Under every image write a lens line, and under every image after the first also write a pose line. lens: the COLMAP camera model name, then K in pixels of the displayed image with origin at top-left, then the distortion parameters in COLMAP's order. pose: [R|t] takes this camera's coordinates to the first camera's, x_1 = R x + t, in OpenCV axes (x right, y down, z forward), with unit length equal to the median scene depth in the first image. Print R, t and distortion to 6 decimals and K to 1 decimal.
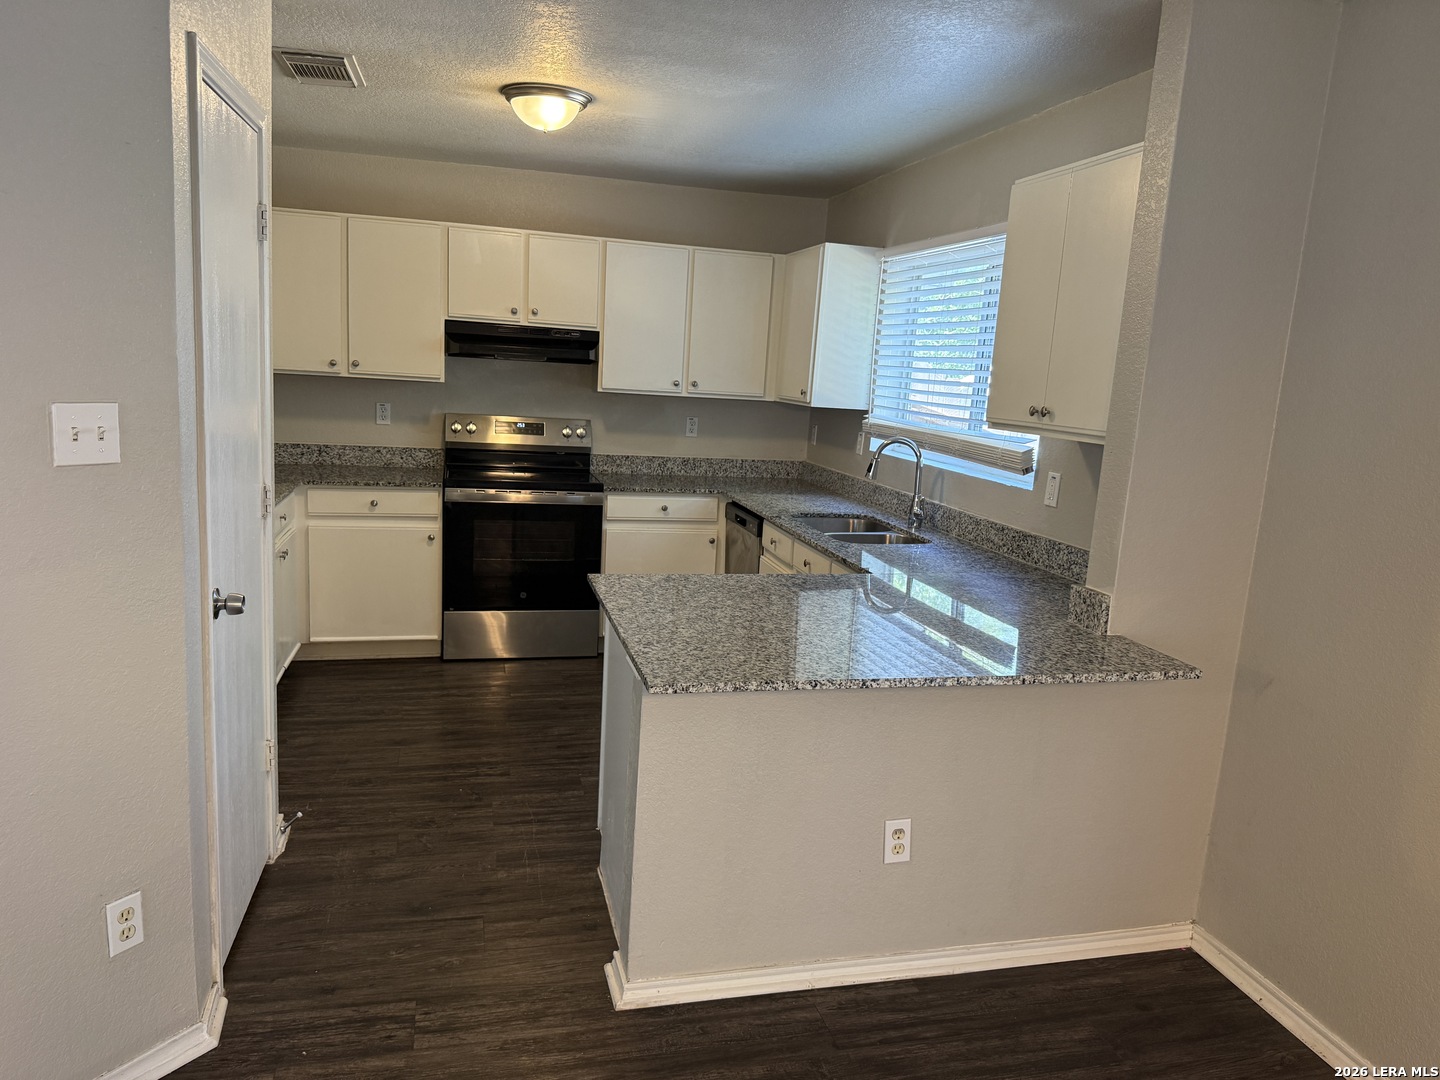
lens RADIAL K [[1036.4, 0, 726.7], [0, 1036.4, 530.2], [0, 0, 1]] dist [0.019088, -0.022858]
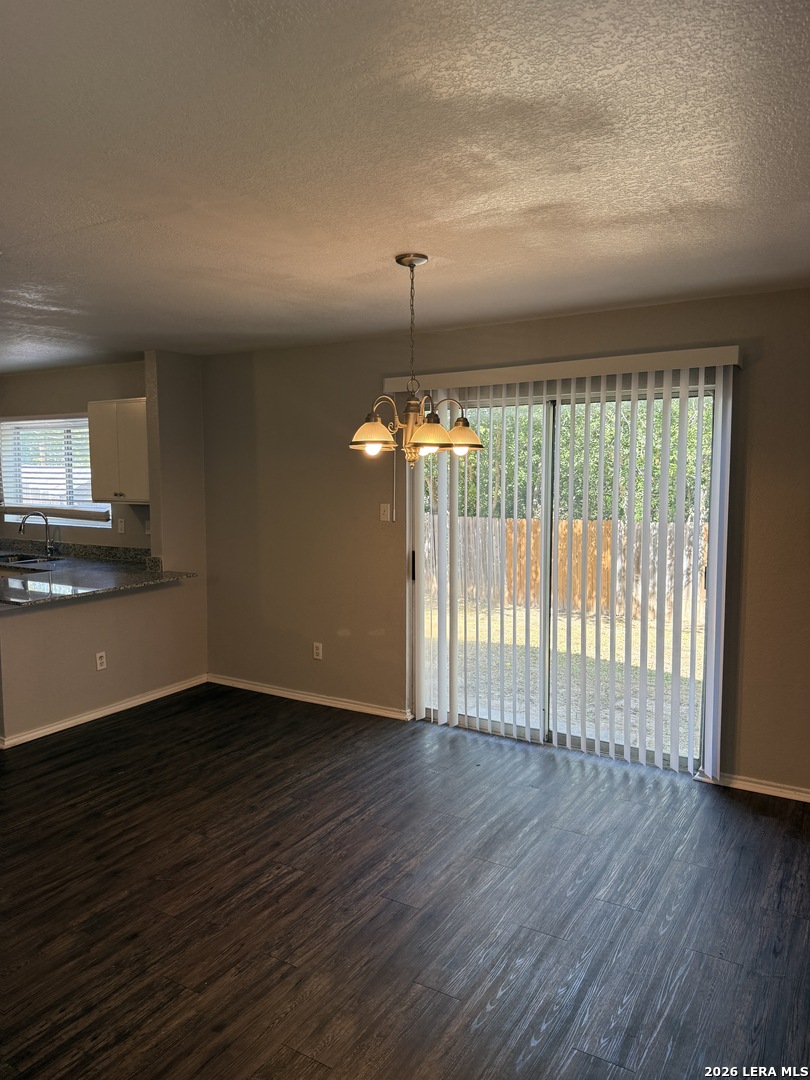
lens RADIAL K [[777.3, 0, 406.0], [0, 777.3, 533.8], [0, 0, 1]] dist [0.019088, -0.022858]
pose [[0.729495, -0.127799, 0.671941, -0.387493], [0.159089, 0.987150, 0.015034, 0.051556], [-0.665228, 0.095932, 0.740452, -0.700000]]
